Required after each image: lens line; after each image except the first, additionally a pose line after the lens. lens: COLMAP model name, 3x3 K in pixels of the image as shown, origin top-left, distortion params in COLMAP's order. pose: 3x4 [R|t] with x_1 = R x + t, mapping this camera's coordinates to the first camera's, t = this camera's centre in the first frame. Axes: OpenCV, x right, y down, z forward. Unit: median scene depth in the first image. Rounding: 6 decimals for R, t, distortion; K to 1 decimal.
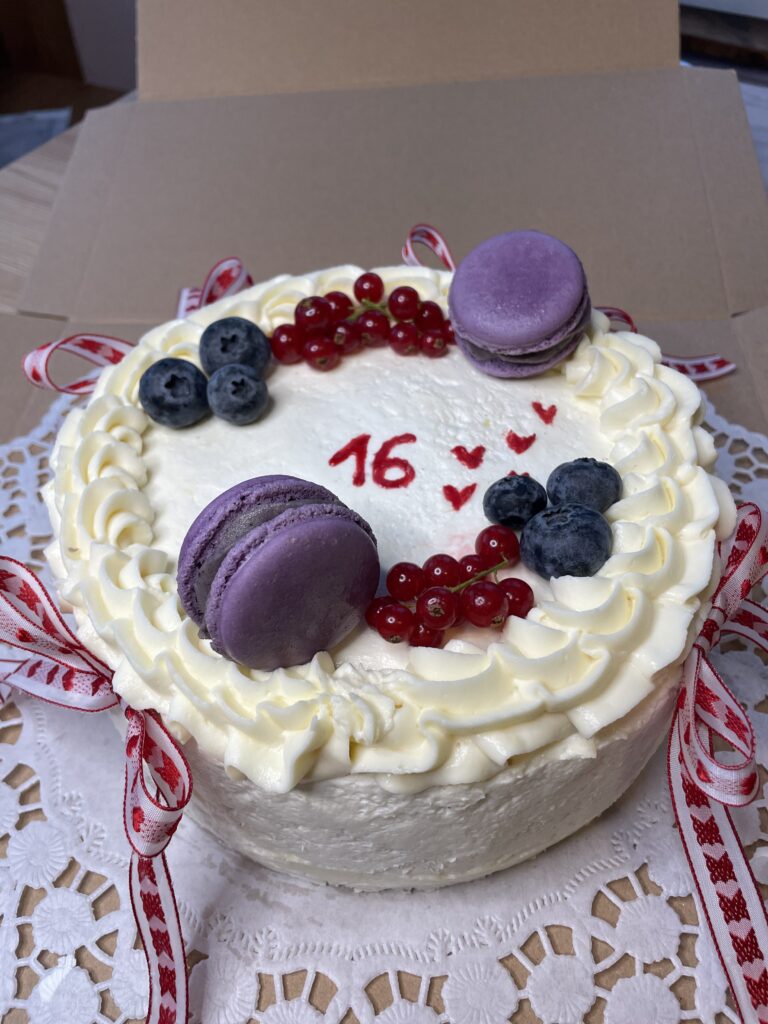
lens RADIAL K [[773.2, 0, 384.4], [0, 773.2, 491.7], [0, 0, 1]] dist [0.075250, -0.110519]
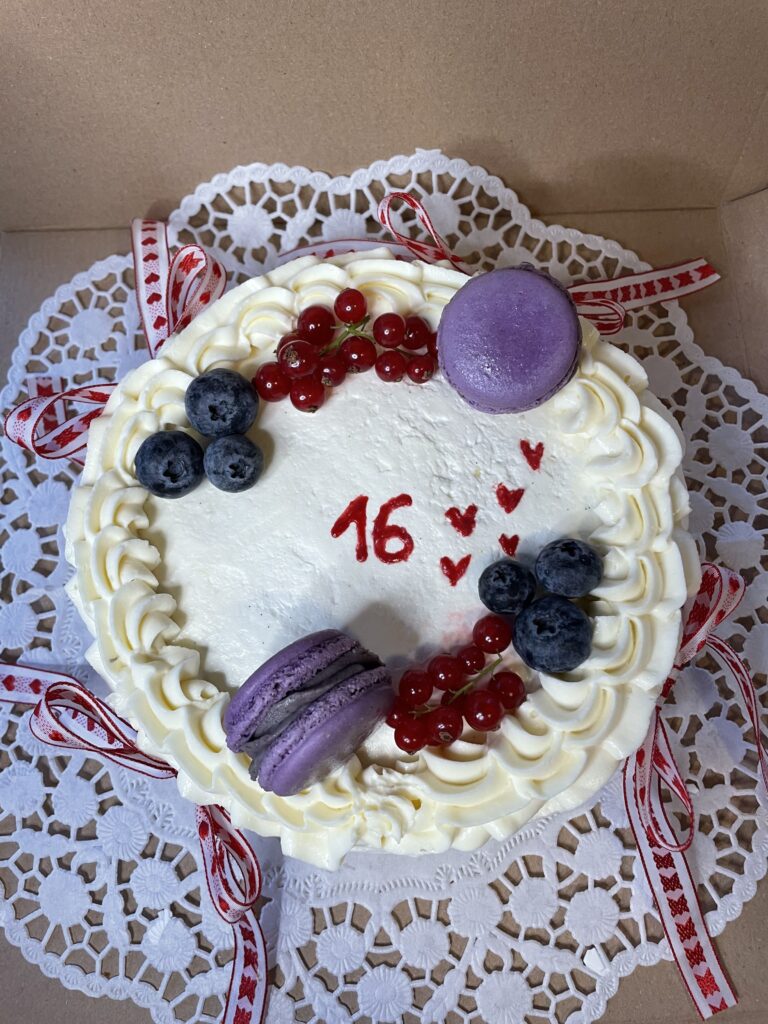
lens RADIAL K [[773.2, 0, 384.4], [0, 773.2, 491.7], [0, 0, 1]] dist [0.075250, -0.110519]
pose [[0.996836, -0.066807, 0.043060, -0.044144], [0.043353, 0.911092, 0.409916, -0.558853], [-0.066617, -0.406752, 0.911106, 0.054897]]
